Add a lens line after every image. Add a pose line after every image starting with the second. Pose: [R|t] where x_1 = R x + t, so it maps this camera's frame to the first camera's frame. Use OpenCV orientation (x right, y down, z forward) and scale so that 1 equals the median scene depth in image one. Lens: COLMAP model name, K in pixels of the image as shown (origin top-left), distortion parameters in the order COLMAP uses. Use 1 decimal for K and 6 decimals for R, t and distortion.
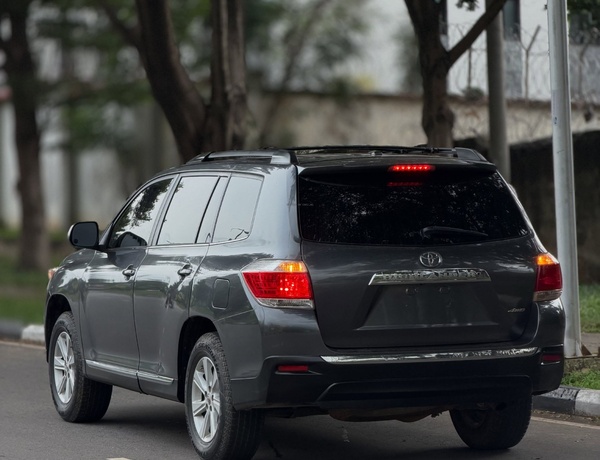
lens RADIAL K [[2262.9, 0, 300.0], [0, 2262.9, 230.0], [0, 0, 1]] dist [0.237206, 4.031116]
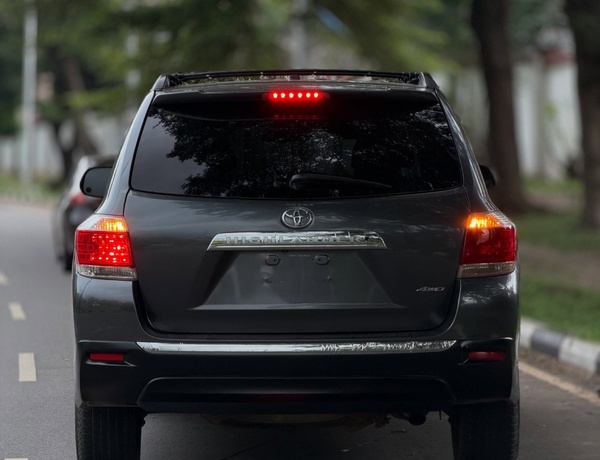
lens RADIAL K [[2262.9, 0, 300.0], [0, 2262.9, 230.0], [0, 0, 1]] dist [0.237206, 4.031116]
pose [[0.932033, 0.019051, -0.361873, 0.327235], [-0.013088, 0.999735, 0.018922, 0.002922], [0.362138, -0.012900, 0.932035, 0.305372]]
